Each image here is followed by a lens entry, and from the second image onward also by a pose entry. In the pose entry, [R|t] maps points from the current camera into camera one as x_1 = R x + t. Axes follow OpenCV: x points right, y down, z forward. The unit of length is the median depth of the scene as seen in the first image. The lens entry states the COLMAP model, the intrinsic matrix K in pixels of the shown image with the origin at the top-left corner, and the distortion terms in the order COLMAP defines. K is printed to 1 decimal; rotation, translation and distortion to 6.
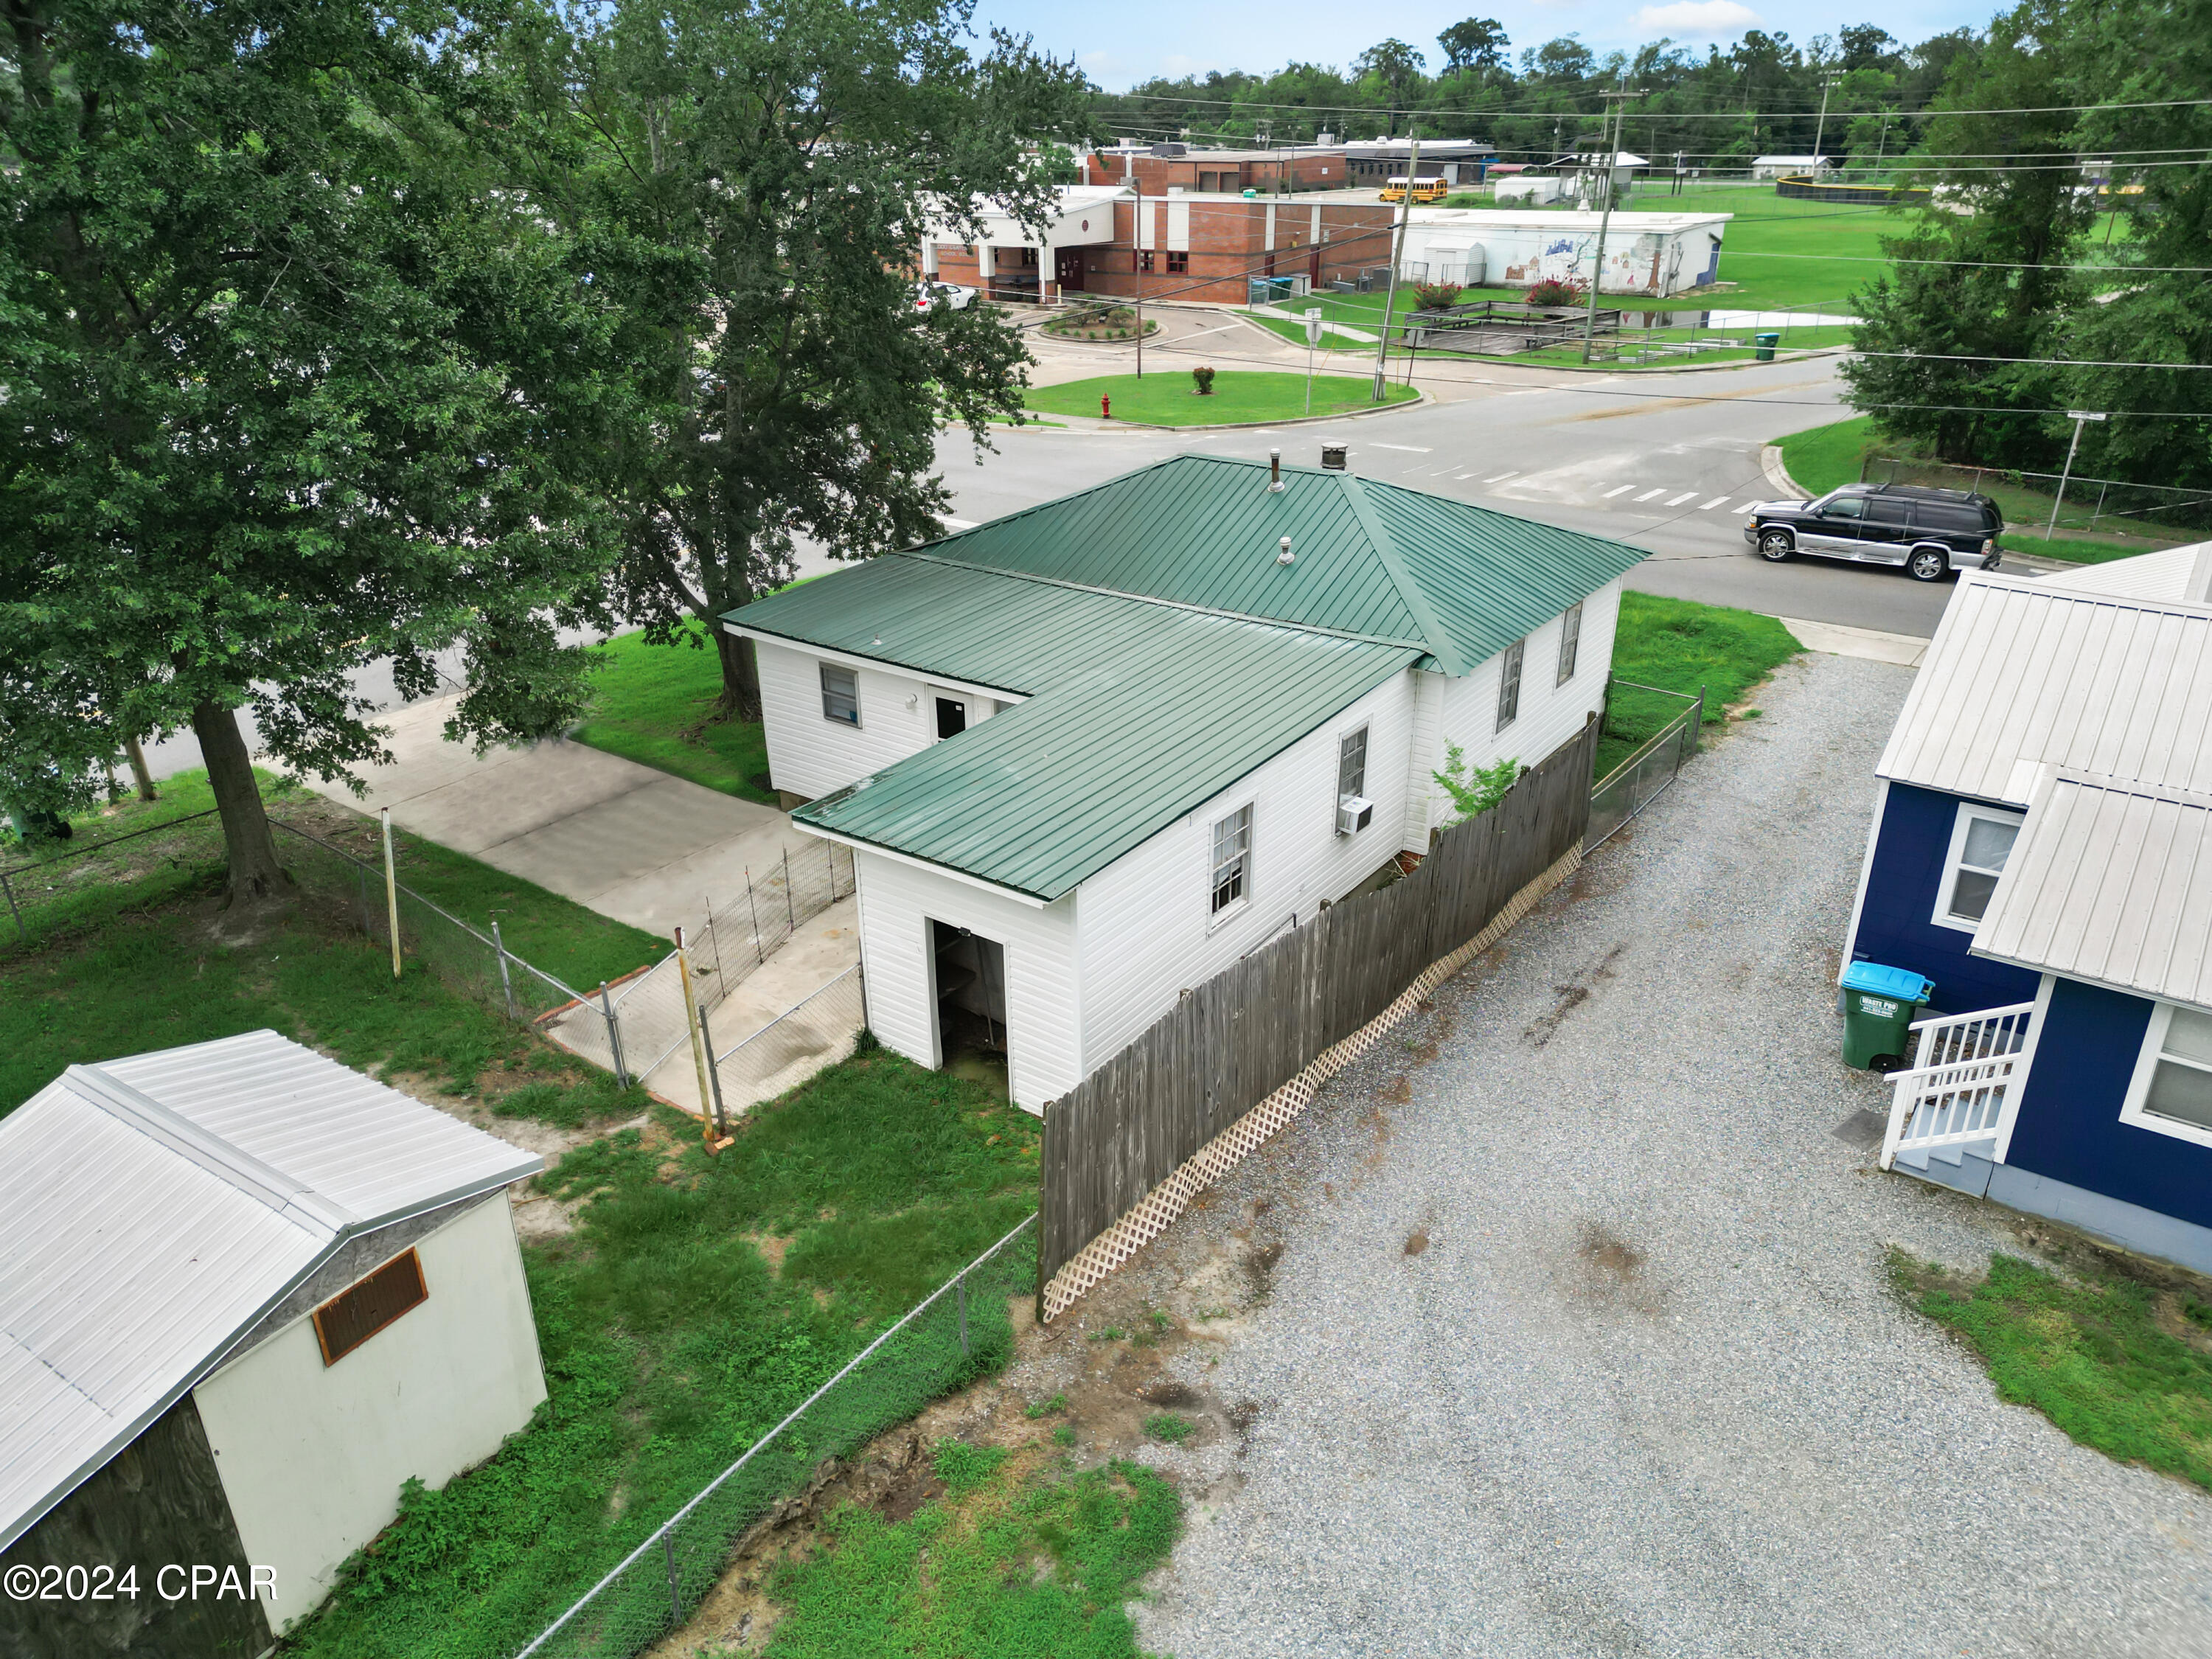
lens RADIAL K [[1563.3, 0, 1099.9], [0, 1563.3, 823.9], [0, 0, 1]] dist [0.046604, -0.034980]
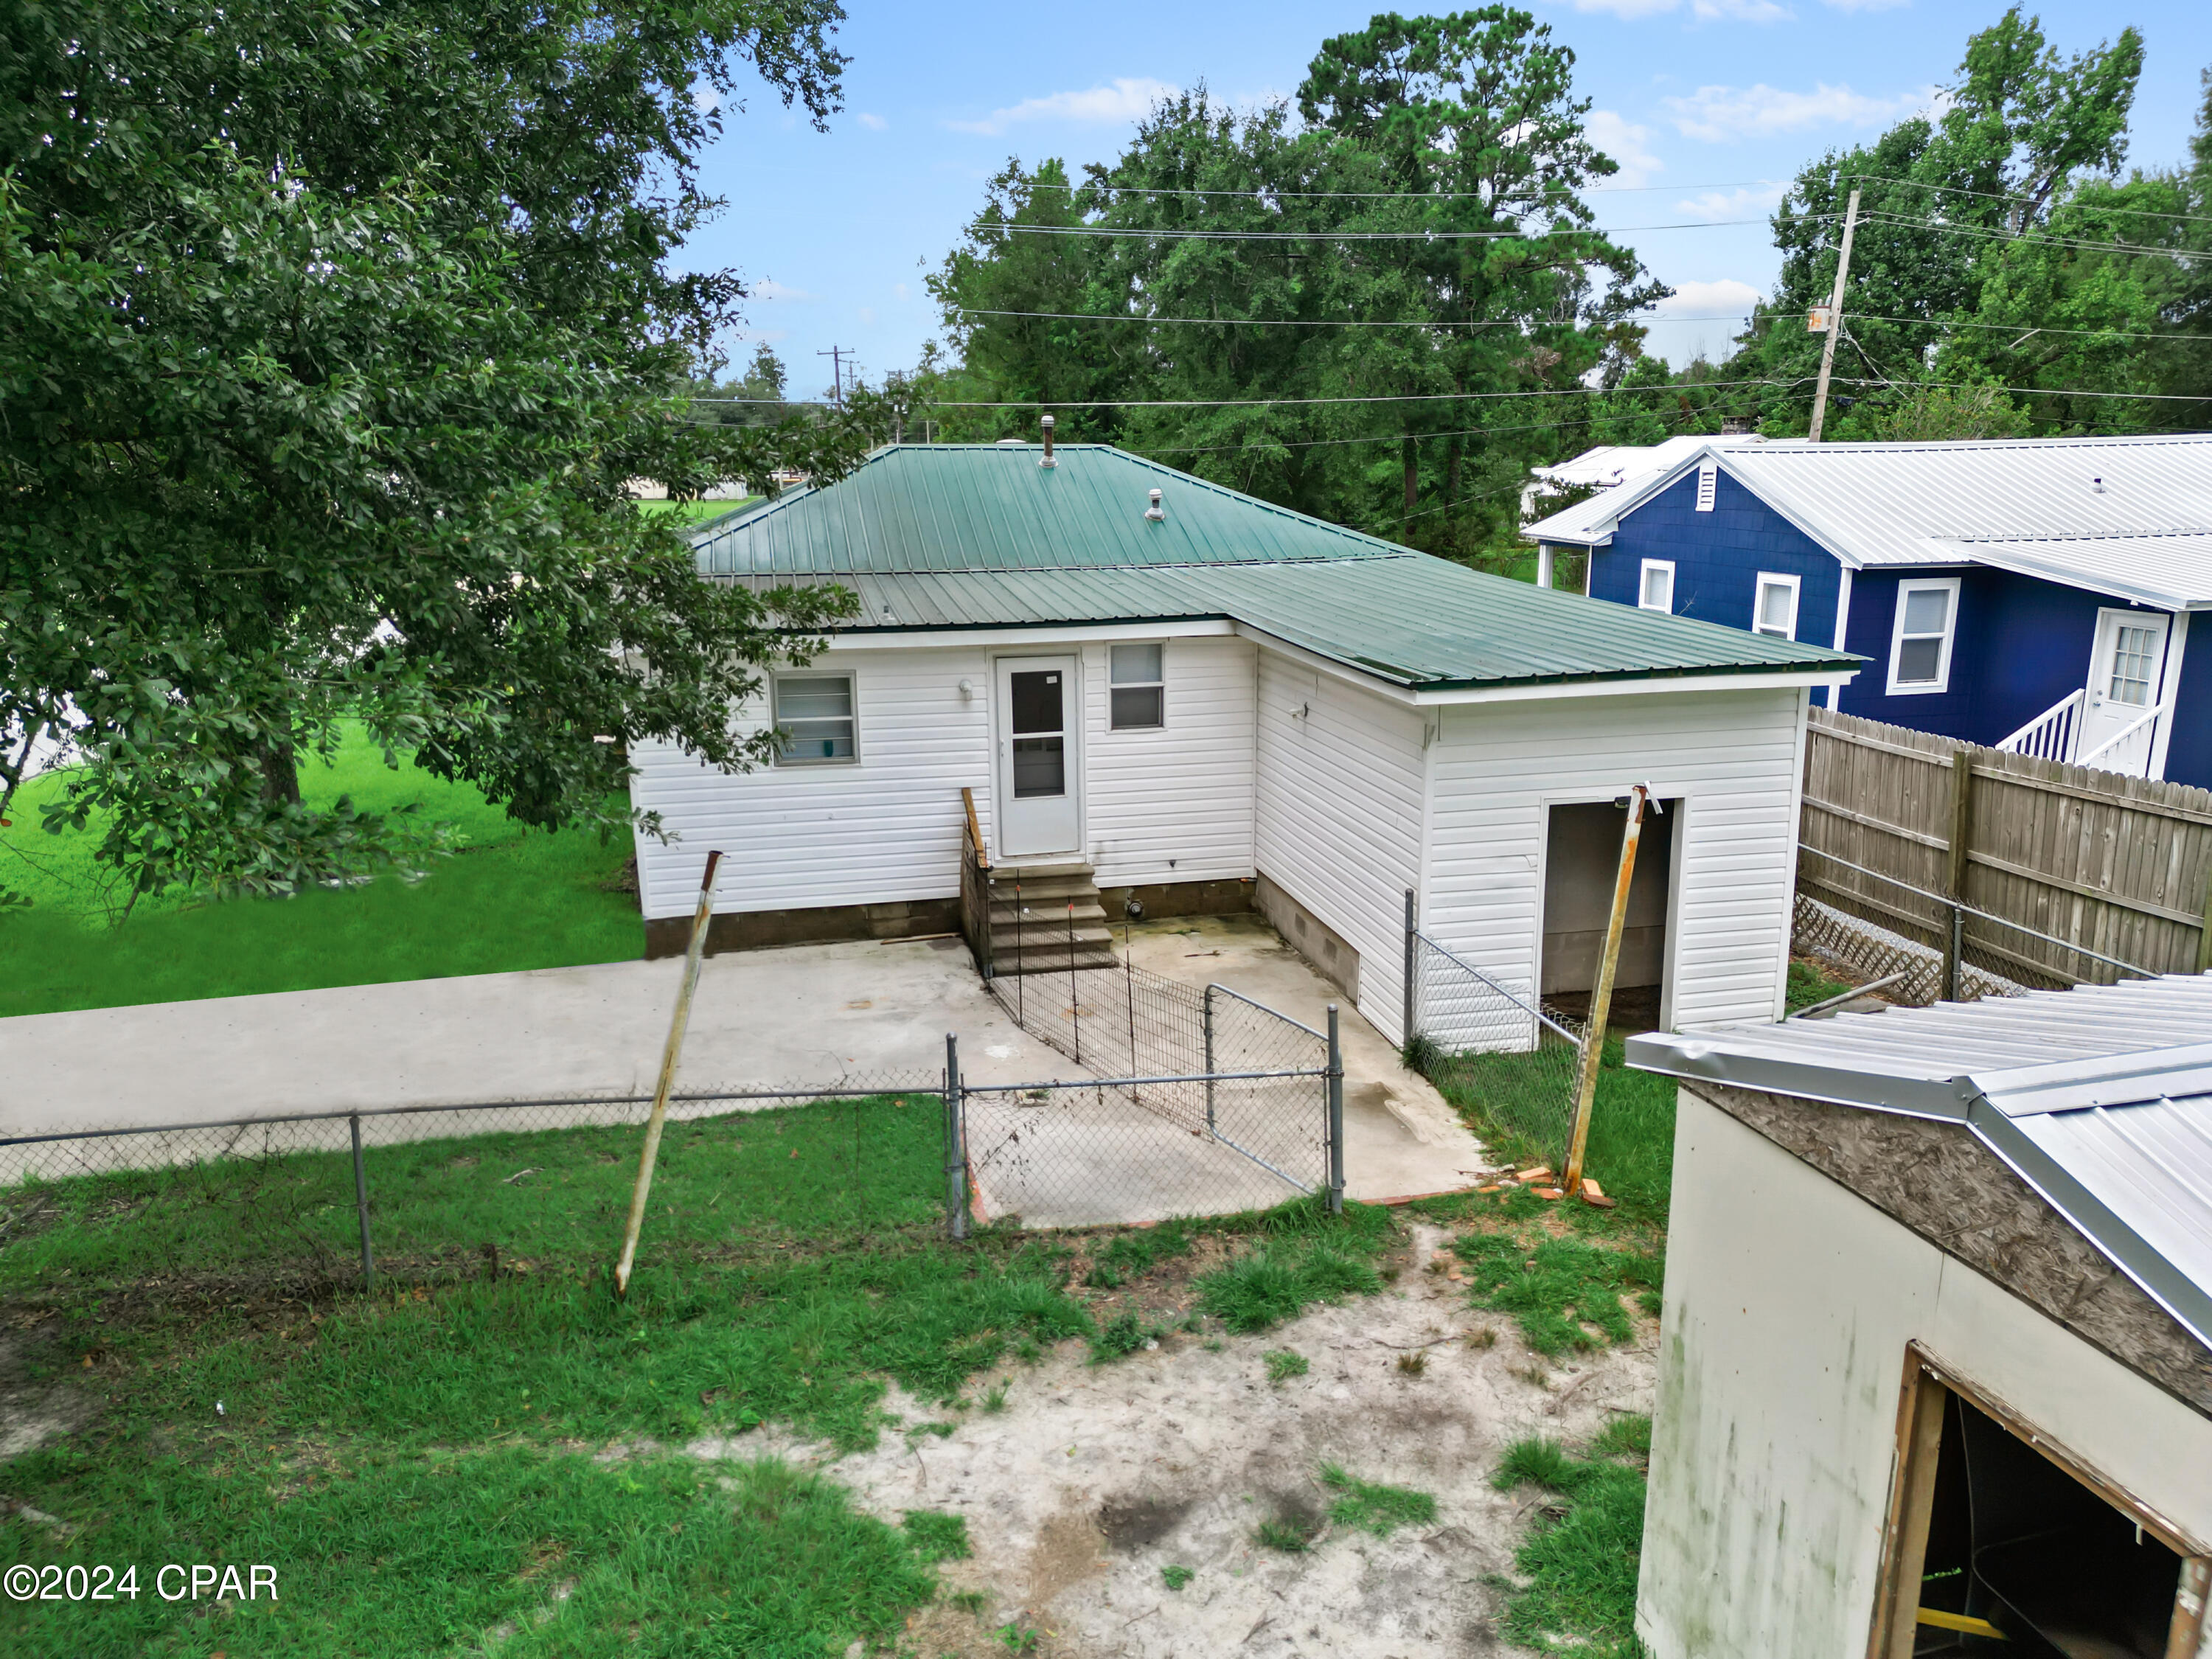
lens RADIAL K [[1563.3, 0, 1108.3], [0, 1563.3, 836.3], [0, 0, 1]] dist [0.046604, -0.034980]
pose [[0.662789, -0.174252, 0.728249, -0.381048], [0.312102, 0.948329, -0.057136, 0.025886], [-0.680664, 0.265157, 0.682926, 0.333125]]
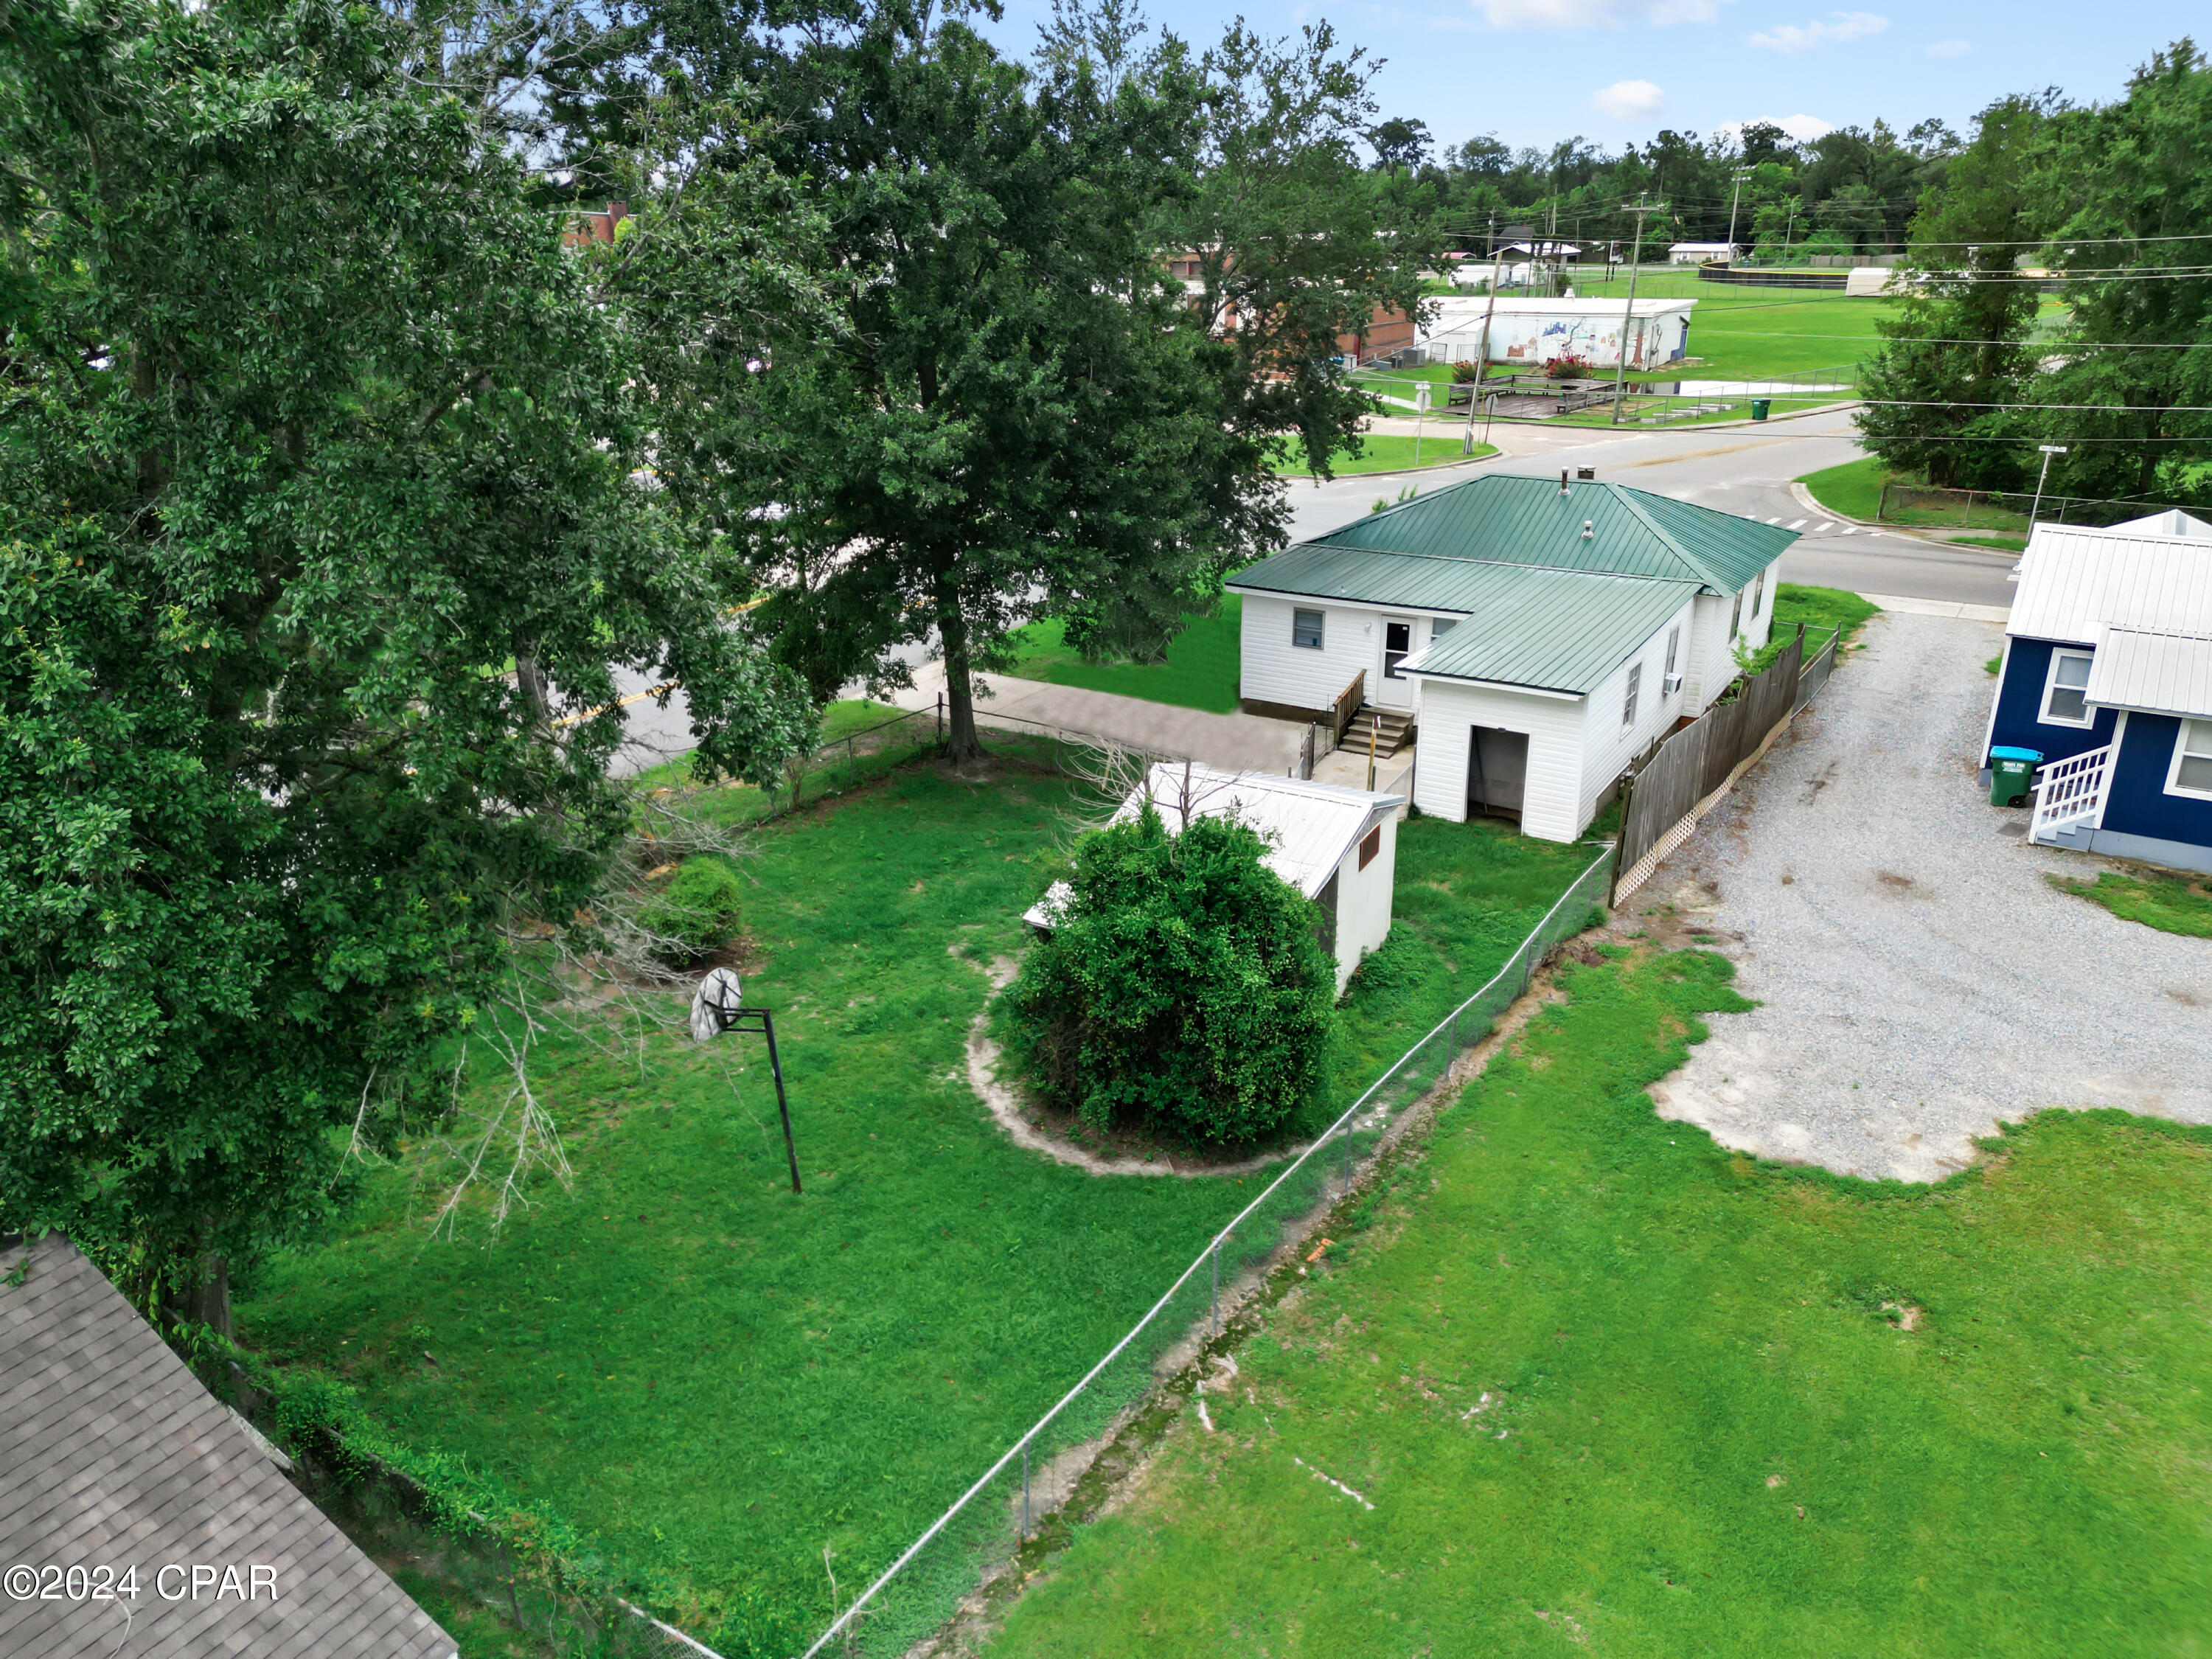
lens RADIAL K [[1563.3, 0, 1095.7], [0, 1563.3, 824.7], [0, 0, 1]] dist [0.046604, -0.034980]
pose [[0.998662, -0.025340, 0.045088, -0.305219], [0.027413, 0.998567, -0.045963, 0.119550], [-0.043858, 0.047138, 0.997925, -0.352834]]
